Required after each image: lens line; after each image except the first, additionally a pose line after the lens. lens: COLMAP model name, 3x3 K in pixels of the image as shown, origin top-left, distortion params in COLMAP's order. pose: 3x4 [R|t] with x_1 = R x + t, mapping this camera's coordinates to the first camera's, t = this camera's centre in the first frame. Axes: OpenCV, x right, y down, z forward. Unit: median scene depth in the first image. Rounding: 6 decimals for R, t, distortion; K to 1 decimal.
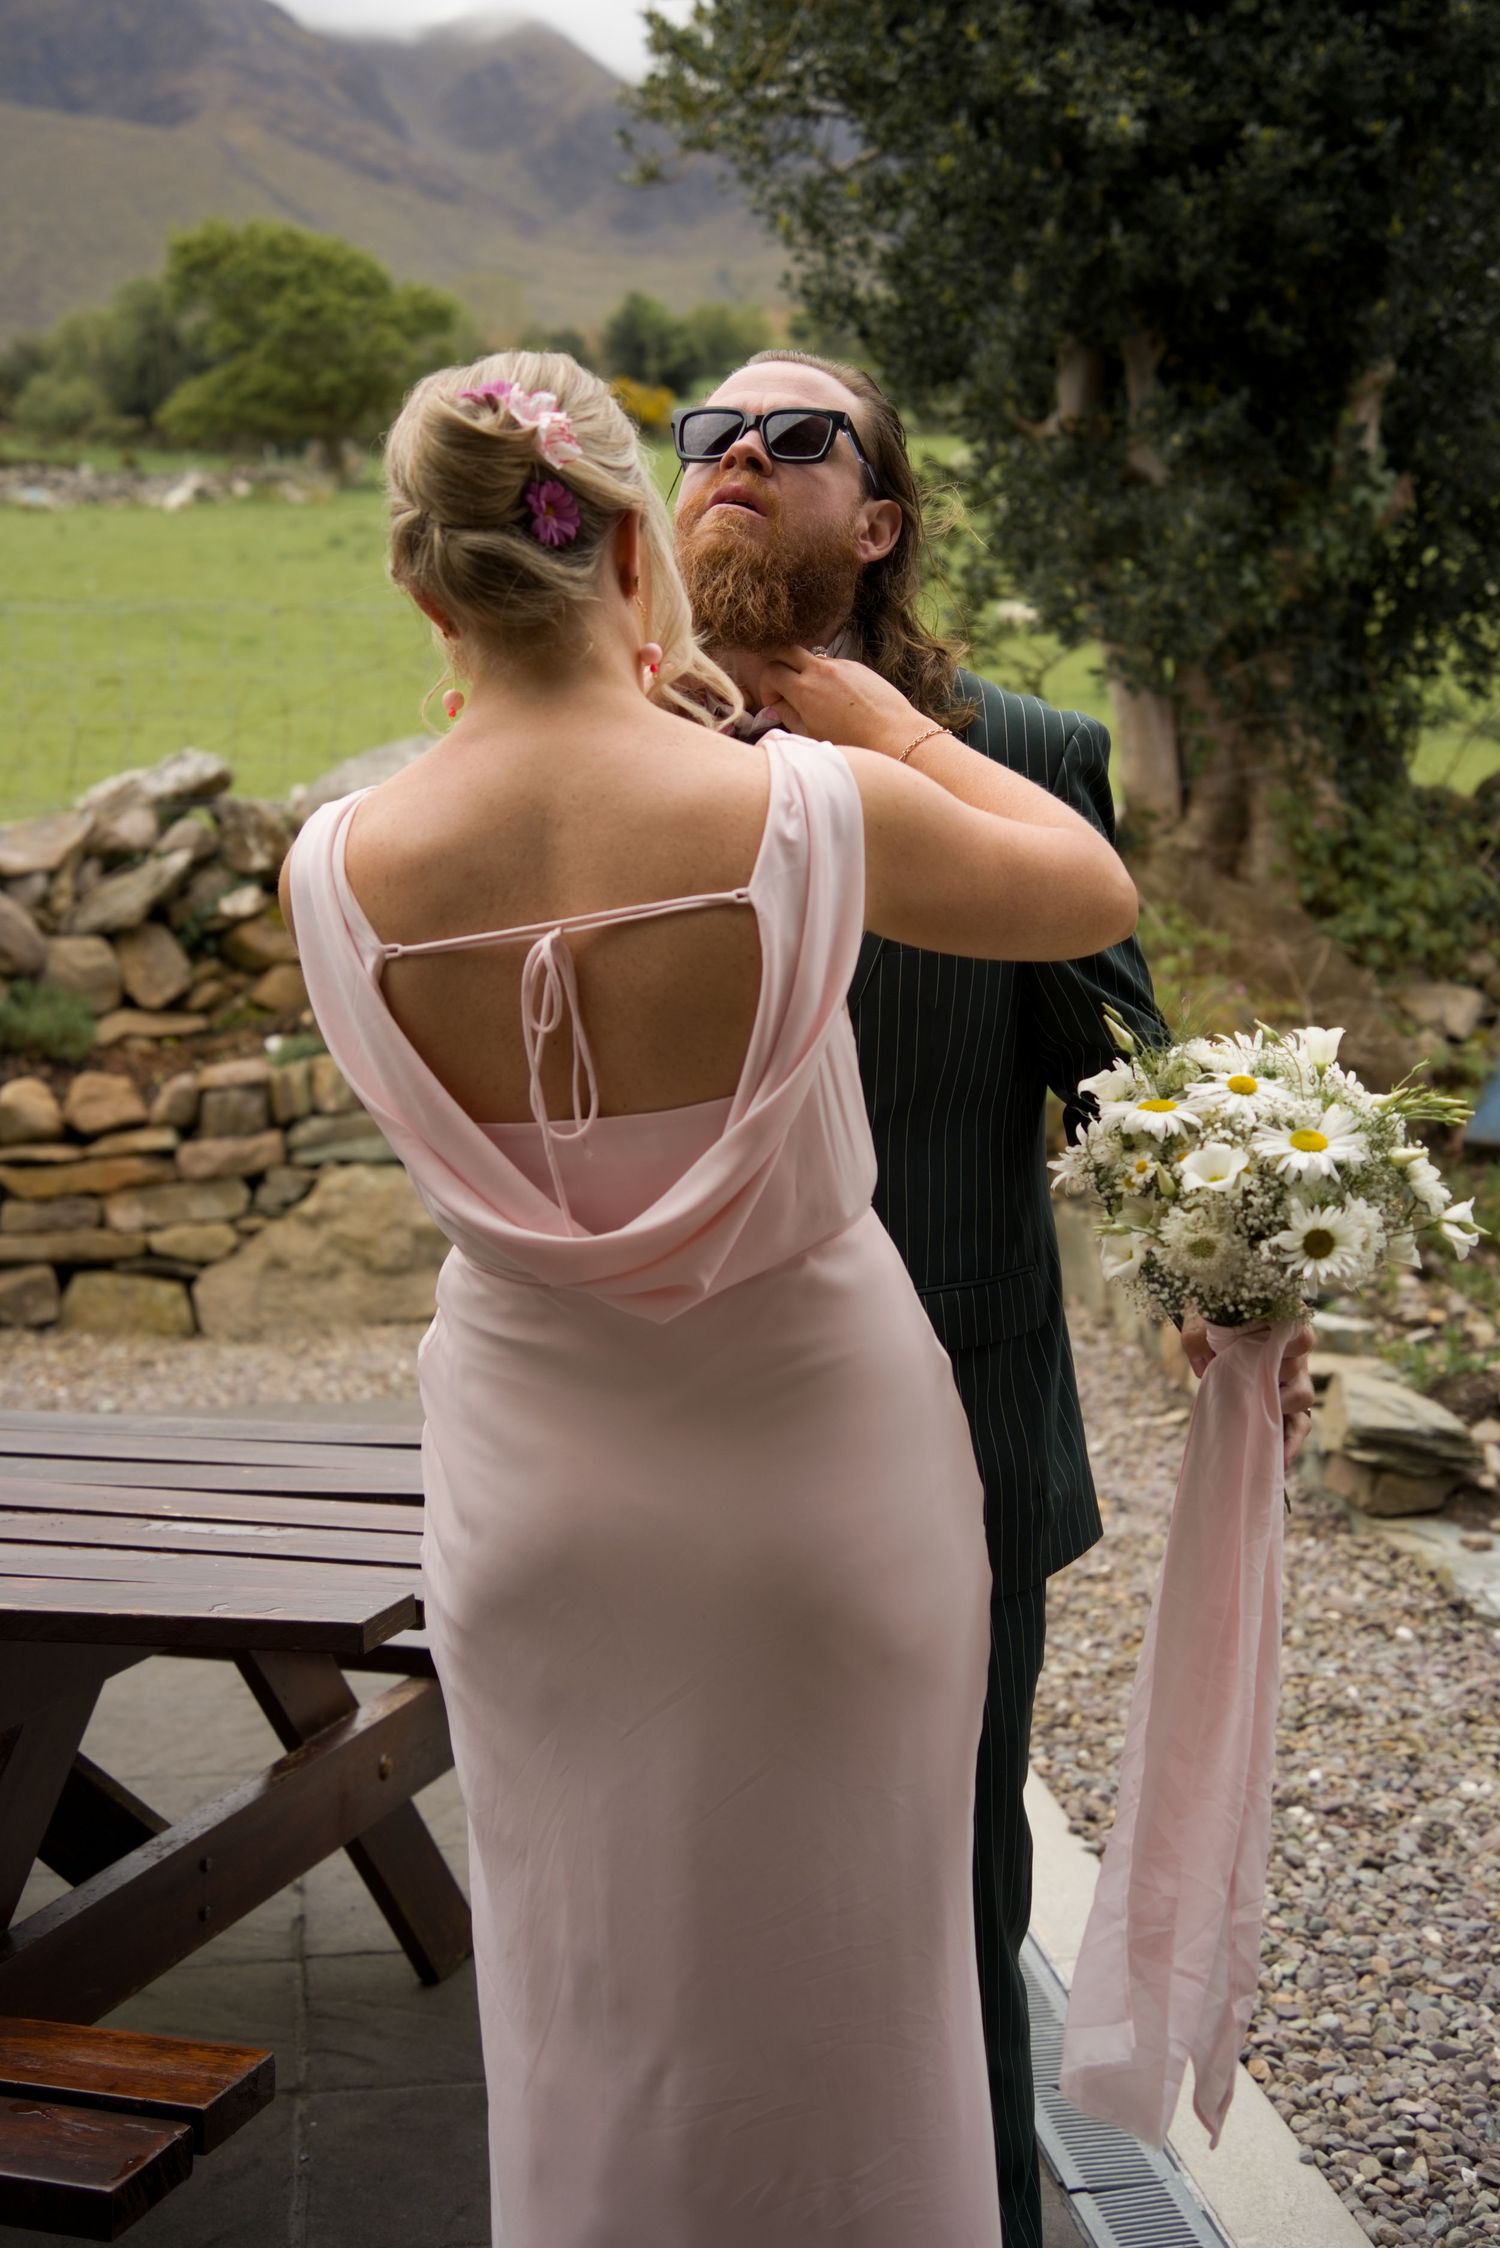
lens RADIAL K [[3321.1, 0, 754.8], [0, 3321.1, 1119.8], [0, 0, 1]] dist [0.228252, 0.000000]
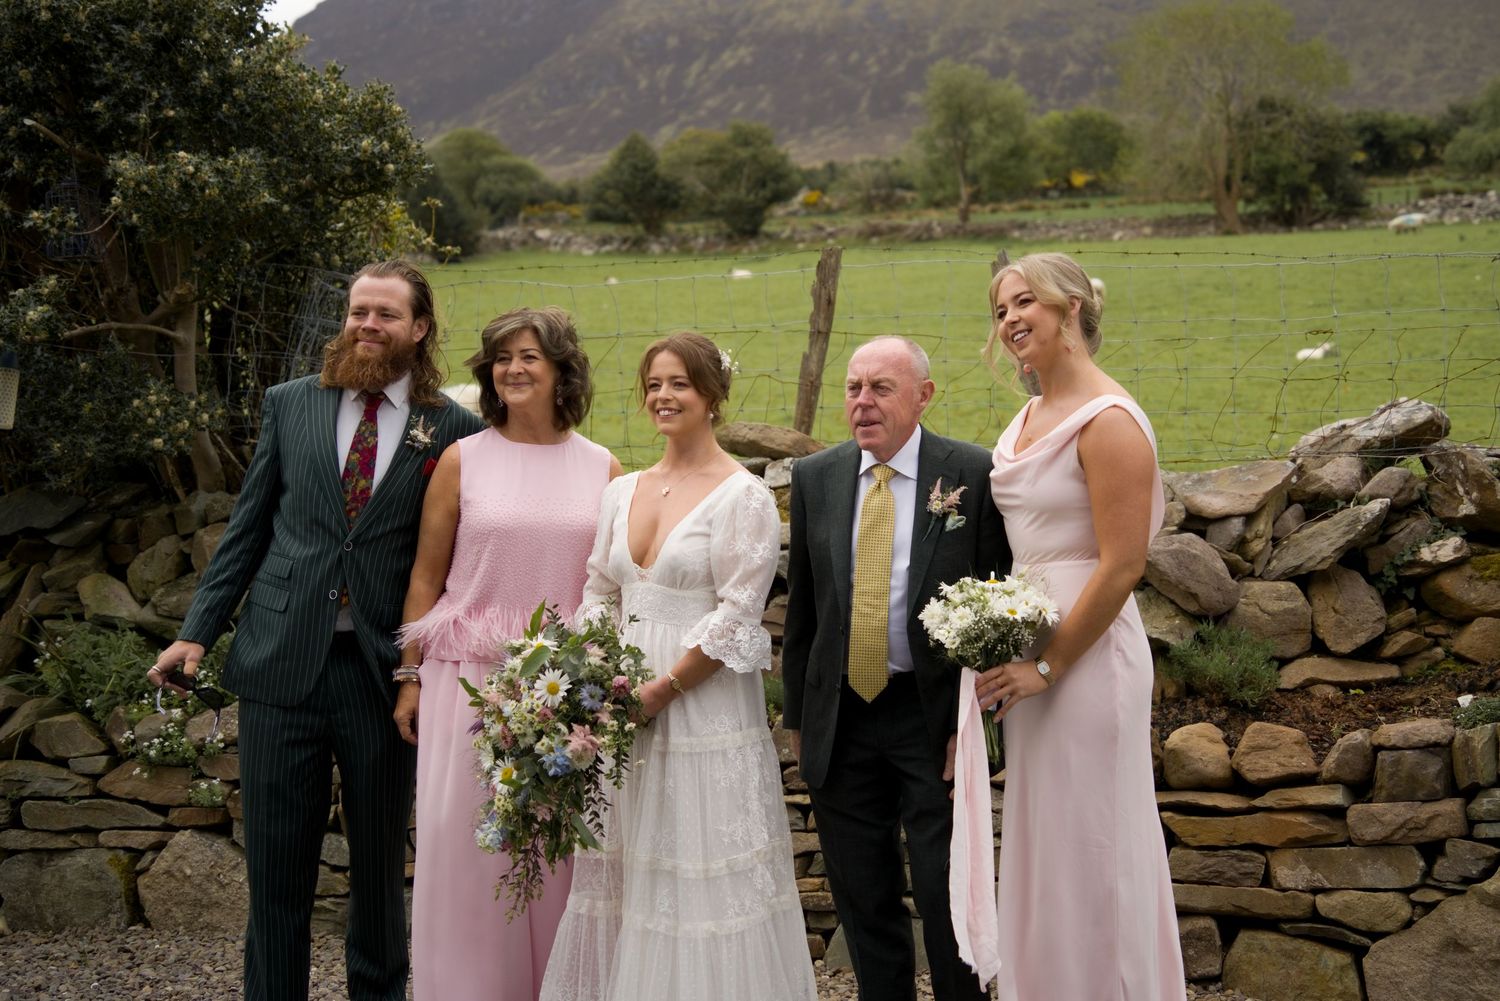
lens RADIAL K [[2425.7, 0, 761.2], [0, 2425.7, 485.2], [0, 0, 1]] dist [0.296909, 0.000000]
pose [[0.885870, 0.014553, -0.463706, 0.006176], [-0.050699, 0.996559, -0.065580, -0.027147], [0.461156, 0.081605, 0.883559, 0.274630]]
